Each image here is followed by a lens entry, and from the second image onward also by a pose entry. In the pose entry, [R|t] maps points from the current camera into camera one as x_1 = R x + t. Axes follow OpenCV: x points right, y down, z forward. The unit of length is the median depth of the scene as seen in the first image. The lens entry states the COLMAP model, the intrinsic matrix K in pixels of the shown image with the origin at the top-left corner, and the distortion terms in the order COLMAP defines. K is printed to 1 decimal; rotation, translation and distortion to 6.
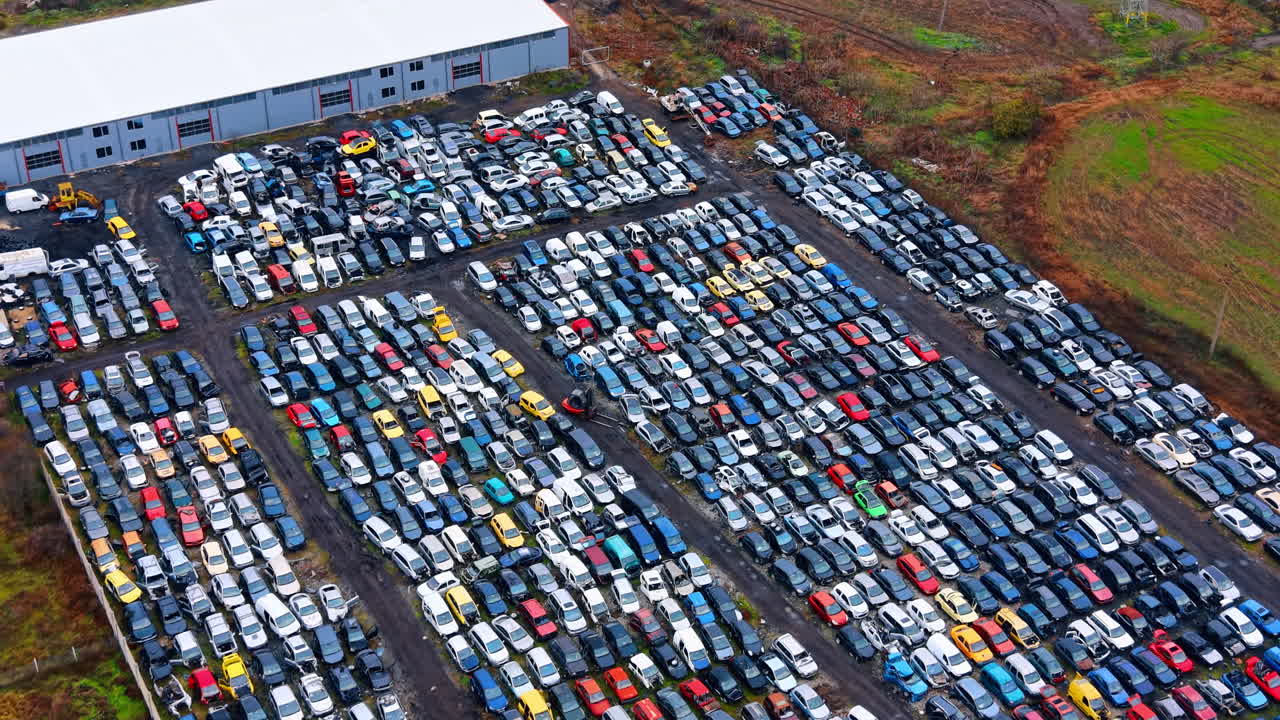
lens RADIAL K [[1810.5, 0, 635.2], [0, 1810.5, 362.2], [0, 0, 1]] dist [0.248779, -0.986422]
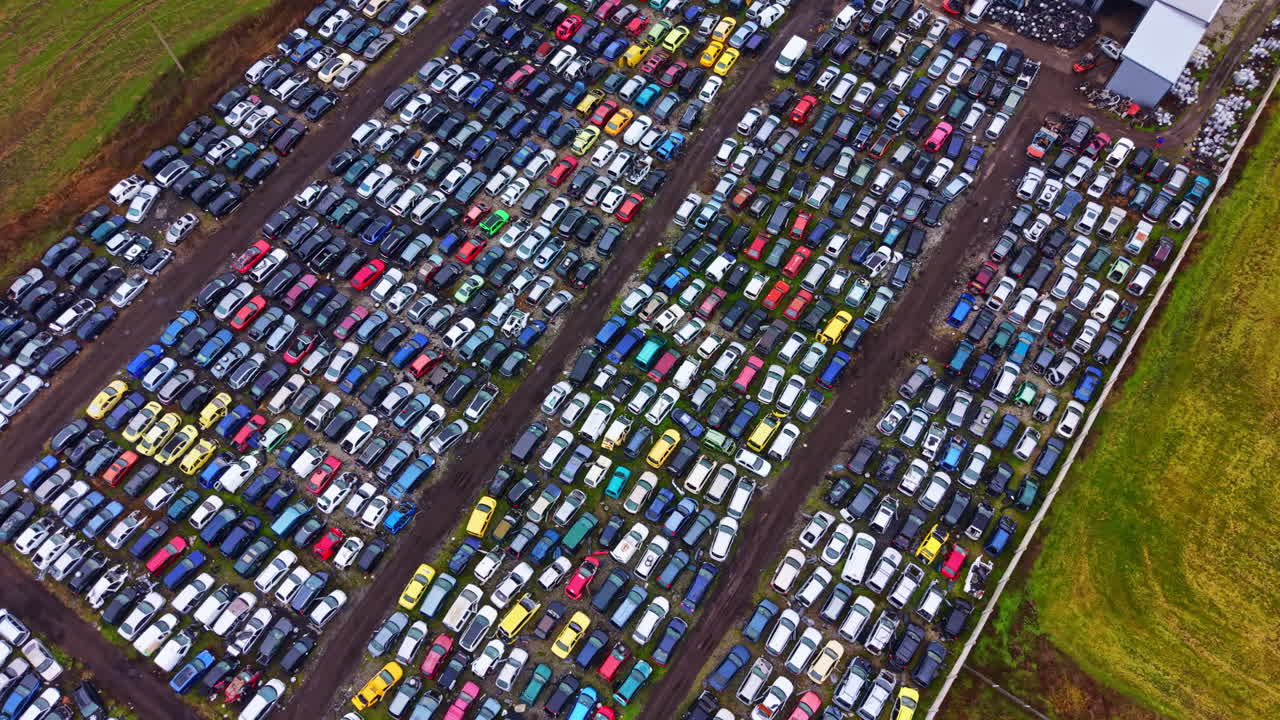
lens RADIAL K [[914.0, 0, 637.0], [0, 914.0, 361.6], [0, 0, 1]] dist [0.057148, -0.080037]
pose [[-0.443456, -0.822931, 0.355150, -0.212080], [0.503588, 0.099023, 0.858250, -0.396000], [-0.741449, 0.559446, 0.370506, 0.732618]]
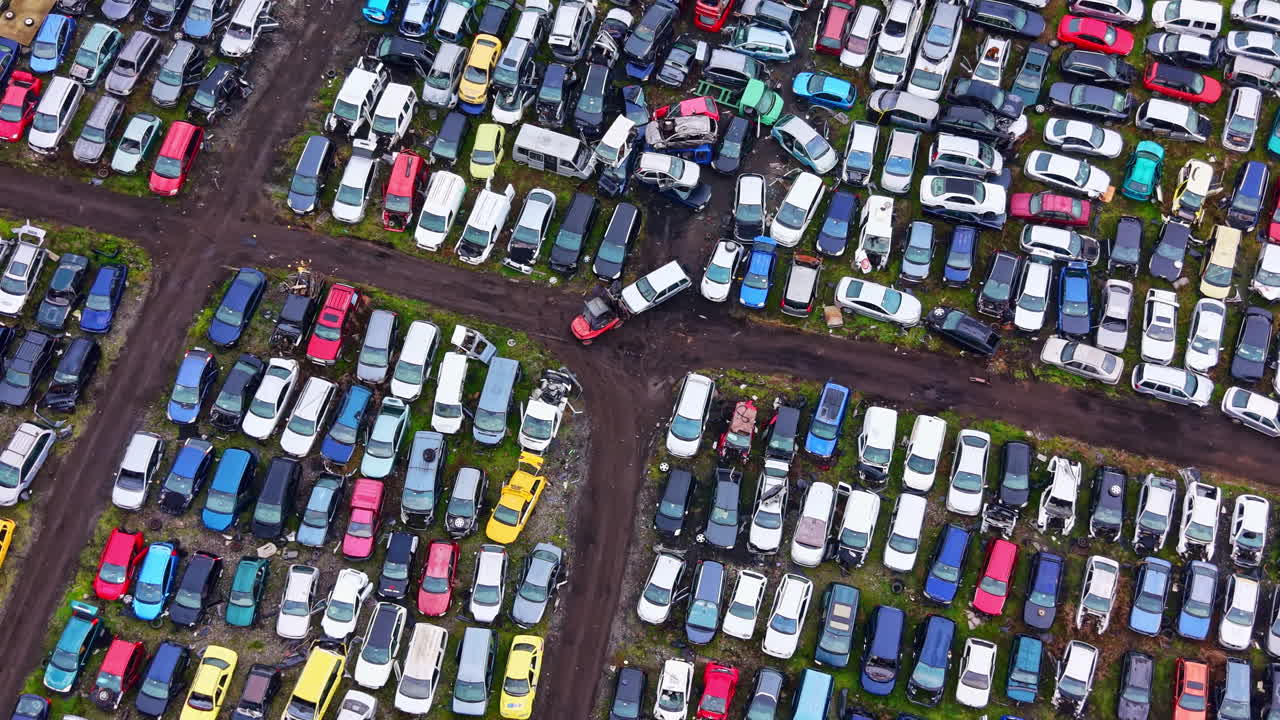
lens RADIAL K [[1810.5, 0, 635.2], [0, 1810.5, 362.2], [0, 0, 1]] dist [0.248779, -0.986422]
pose [[0.717716, 0.621384, -0.314270, 0.059960], [-0.377763, 0.726585, 0.573907, -0.391707], [0.584961, -0.293182, 0.756218, 0.725299]]
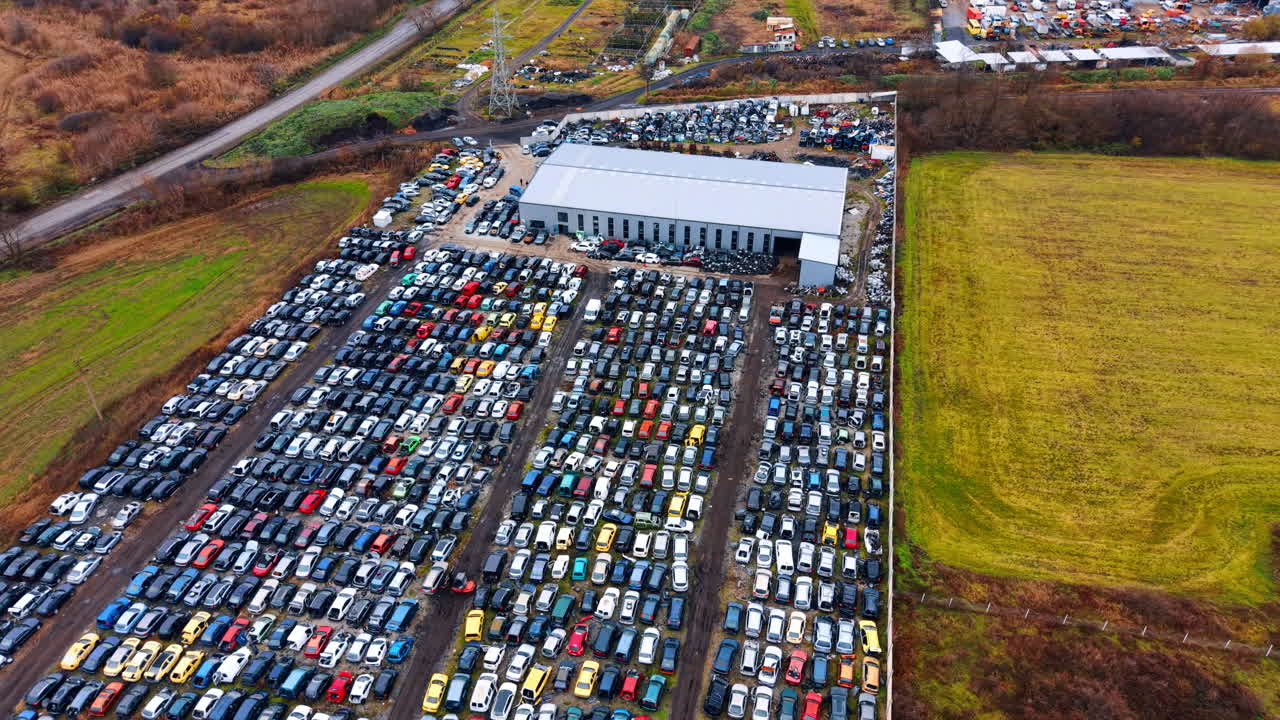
lens RADIAL K [[914.0, 0, 637.0], [0, 914.0, 361.6], [0, 0, 1]] dist [0.057148, -0.080037]
pose [[-0.746332, -0.385604, 0.542492, -0.394494], [0.363243, 0.447003, 0.817461, -0.501967], [-0.557712, 0.807154, -0.193544, 0.967099]]
